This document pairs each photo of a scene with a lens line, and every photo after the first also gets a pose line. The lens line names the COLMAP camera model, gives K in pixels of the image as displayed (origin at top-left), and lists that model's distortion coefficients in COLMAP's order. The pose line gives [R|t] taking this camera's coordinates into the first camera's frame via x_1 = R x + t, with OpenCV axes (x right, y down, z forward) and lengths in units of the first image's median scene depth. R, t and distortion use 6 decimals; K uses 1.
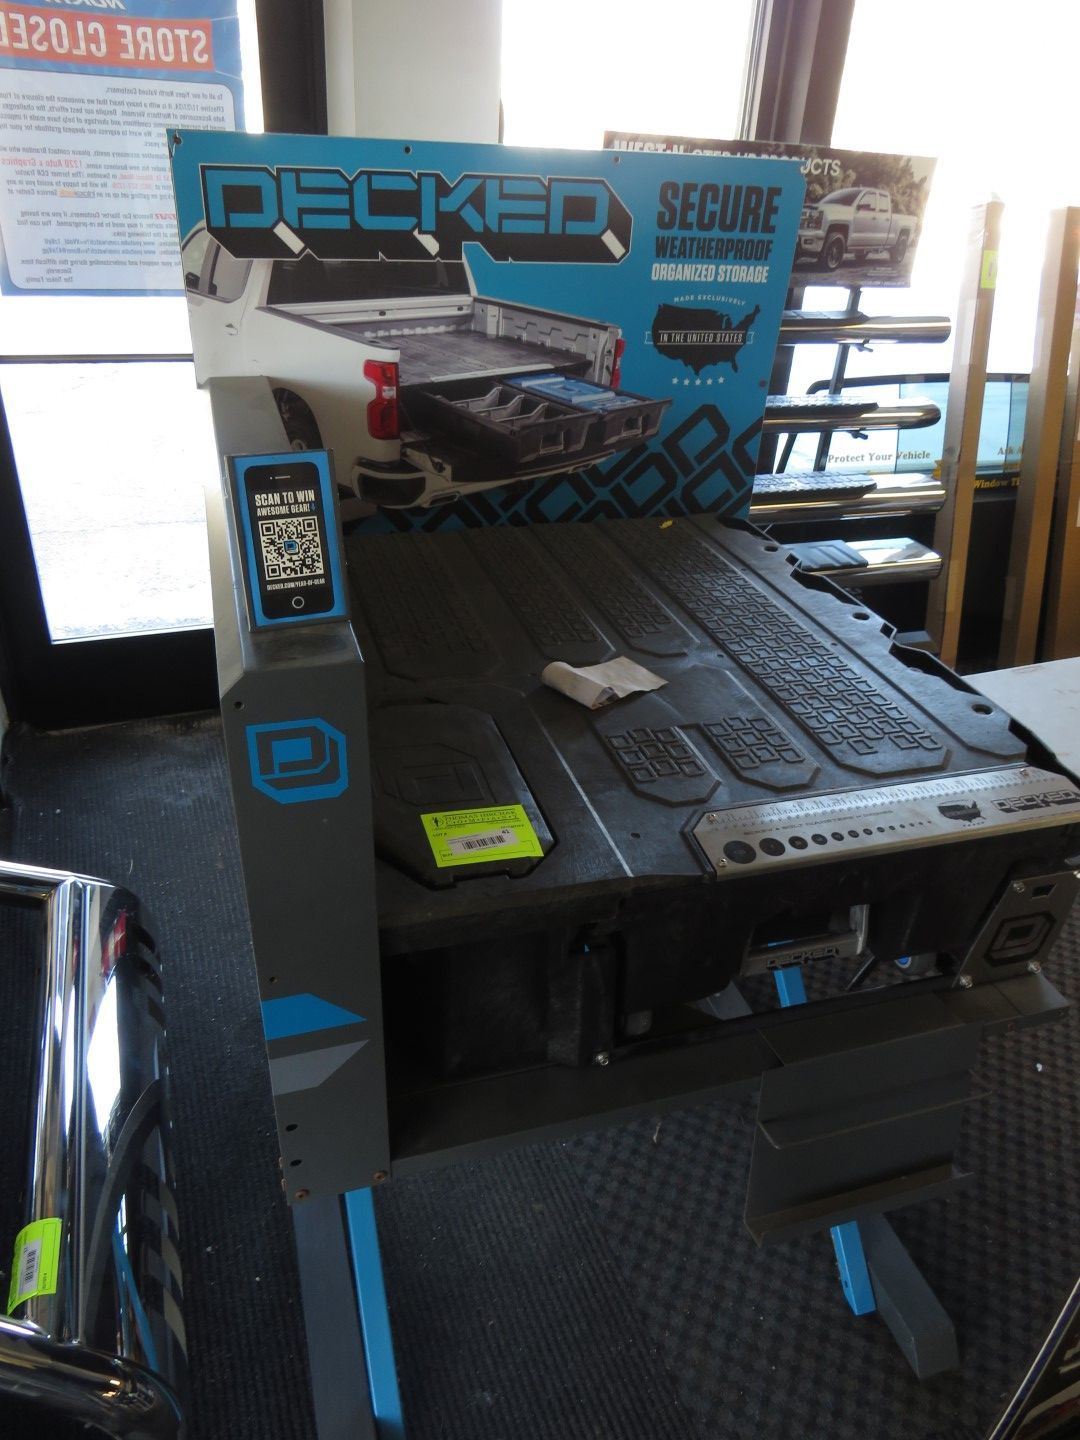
lens RADIAL K [[1020.7, 0, 544.5], [0, 1020.7, 721.2], [0, 0, 1]] dist [-0.033257, 0.010571]
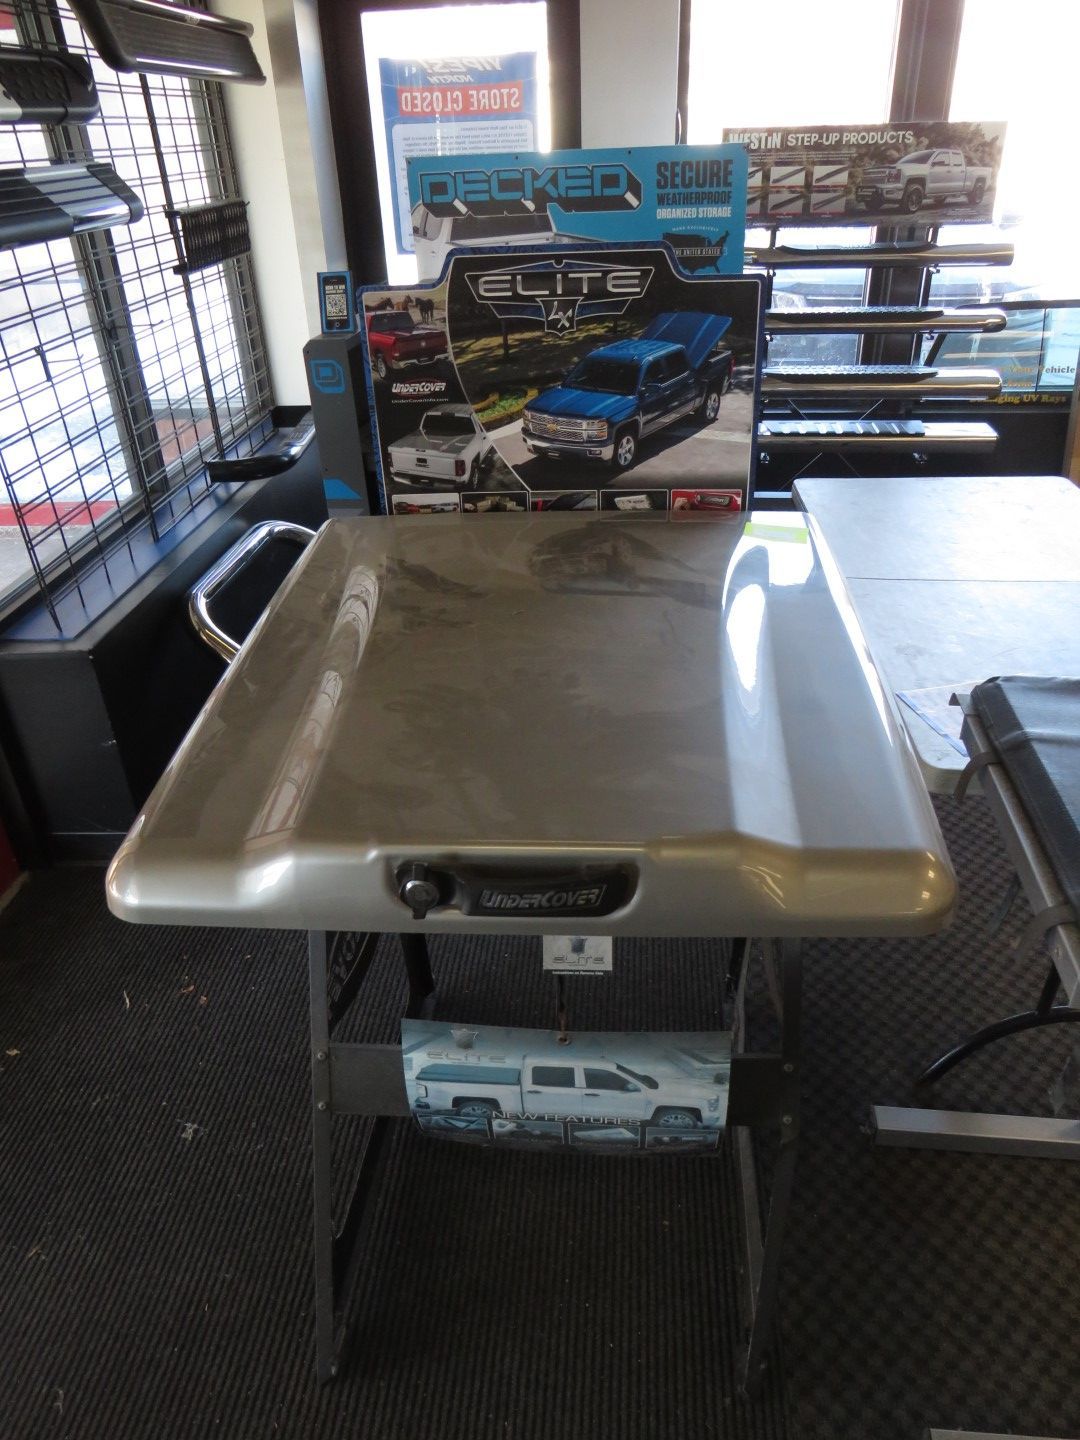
lens RADIAL K [[1020.7, 0, 538.7], [0, 1020.7, 721.9], [0, 0, 1]] dist [-0.033257, 0.010571]
pose [[0.888163, 0.153334, -0.433192, 0.807693], [-0.150389, 0.987764, 0.041293, 0.379878], [0.434223, 0.028472, 0.900355, -0.635793]]
